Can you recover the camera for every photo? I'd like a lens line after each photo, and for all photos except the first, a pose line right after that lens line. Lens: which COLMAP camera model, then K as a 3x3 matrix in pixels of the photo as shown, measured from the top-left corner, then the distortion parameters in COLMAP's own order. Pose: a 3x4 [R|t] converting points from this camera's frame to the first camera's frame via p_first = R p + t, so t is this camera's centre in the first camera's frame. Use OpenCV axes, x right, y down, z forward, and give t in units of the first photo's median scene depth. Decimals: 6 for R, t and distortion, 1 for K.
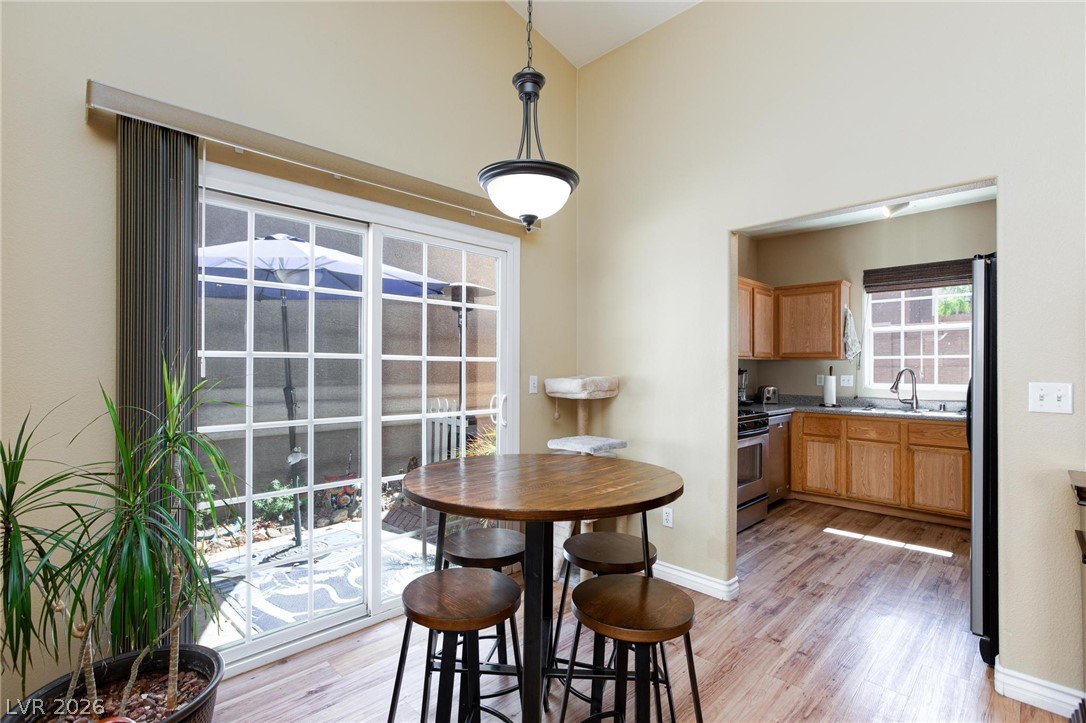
lens RADIAL K [[518.0, 0, 541.0], [0, 518.0, 370.2], [0, 0, 1]] dist [-0.003837, 0.000628]
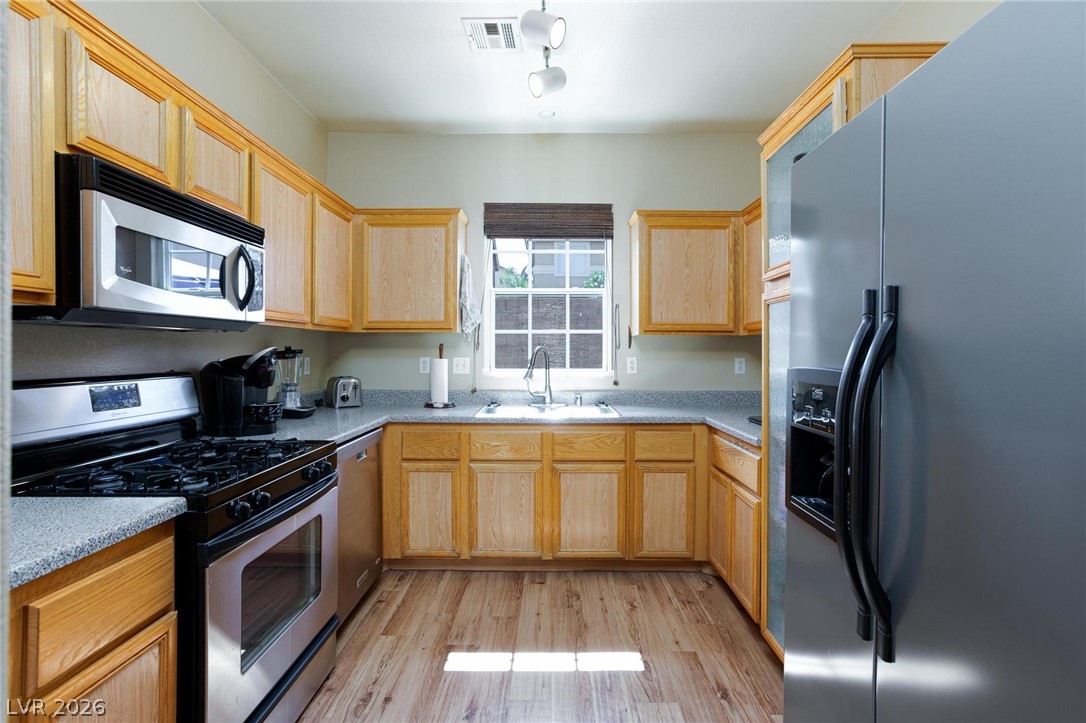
lens RADIAL K [[507.3, 0, 564.0], [0, 507.3, 350.9], [0, 0, 1]] dist [-0.033093, 0.016738]
pose [[0.696945, -0.001558, 0.717123, 0.232479], [-0.001649, 0.999992, 0.003775, -0.001433], [-0.717123, -0.003814, 0.696937, 0.487034]]
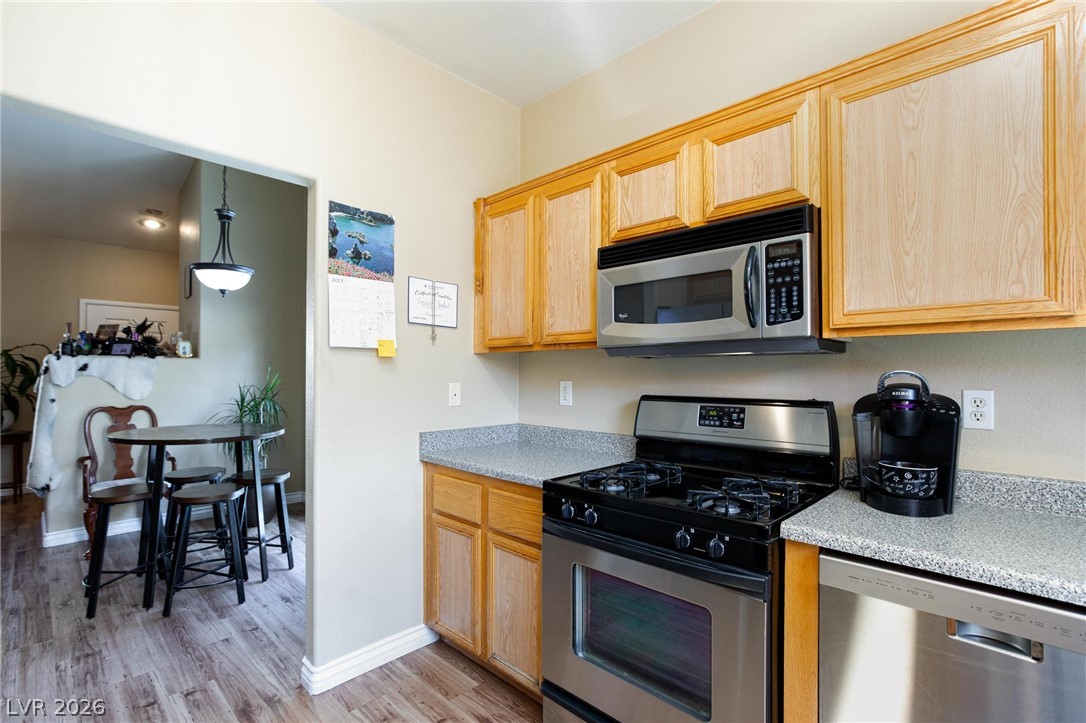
lens RADIAL K [[501.3, 0, 544.2], [0, 501.3, 359.6], [0, 0, 1]] dist [-0.032785, 0.016152]
pose [[0.004823, -0.018839, -0.999811, 0.657379], [0.005307, 0.999809, -0.018813, -0.006005], [0.999974, -0.005215, 0.004922, 0.810726]]
